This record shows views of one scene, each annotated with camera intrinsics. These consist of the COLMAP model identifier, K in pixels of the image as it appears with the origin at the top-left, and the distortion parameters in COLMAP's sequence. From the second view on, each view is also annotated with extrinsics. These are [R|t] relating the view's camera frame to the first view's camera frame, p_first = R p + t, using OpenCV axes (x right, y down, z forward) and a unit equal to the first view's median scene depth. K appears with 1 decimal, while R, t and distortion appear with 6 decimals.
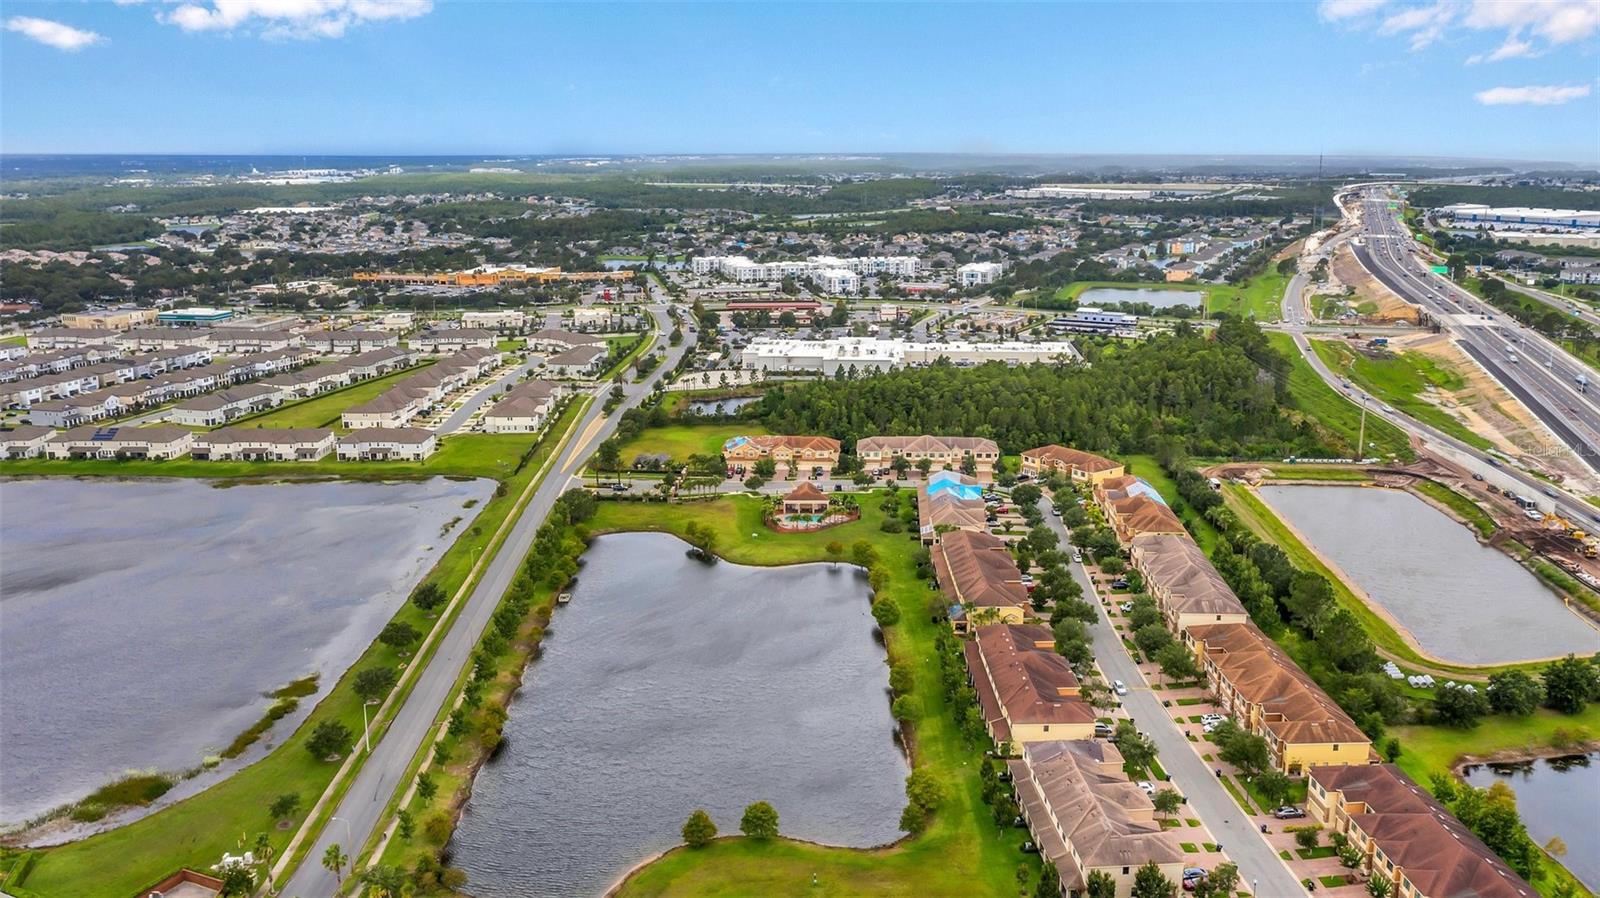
lens RADIAL K [[1295.2, 0, 819.2], [0, 1295.2, 446.4], [0, 0, 1]] dist [-0.015648, 0.004354]
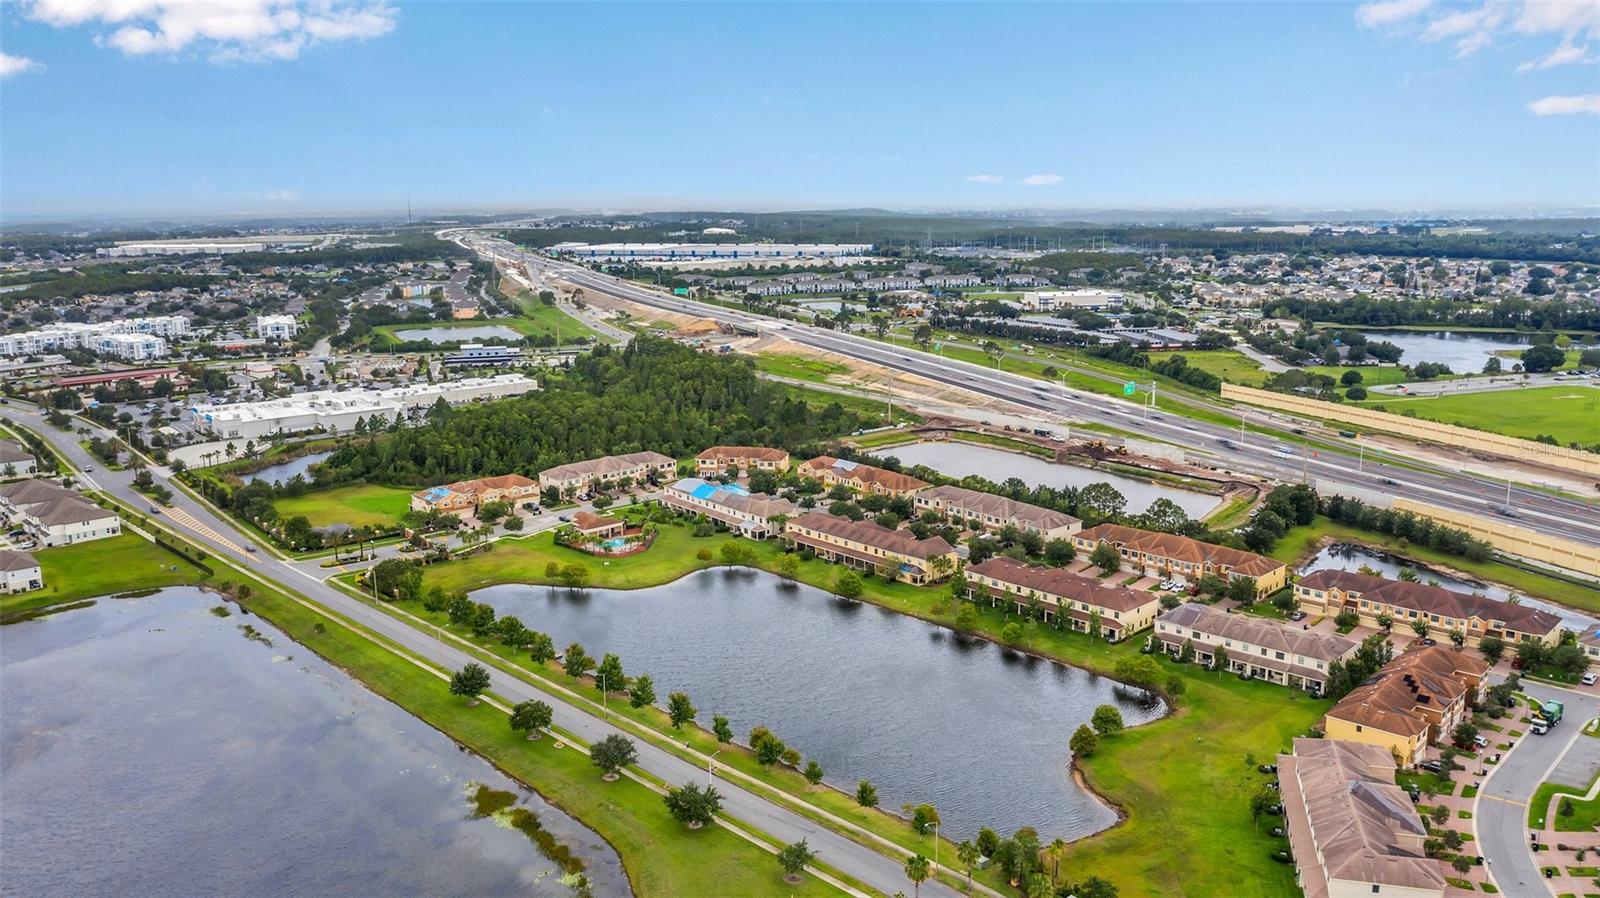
lens RADIAL K [[1225.2, 0, 746.0], [0, 1225.2, 447.3], [0, 0, 1]] dist [-0.005093, -0.000524]
pose [[0.746480, -0.142258, 0.650023, -0.464209], [0.161737, 0.986374, 0.030132, -0.026935], [-0.645453, 0.082639, 0.759317, 0.143153]]
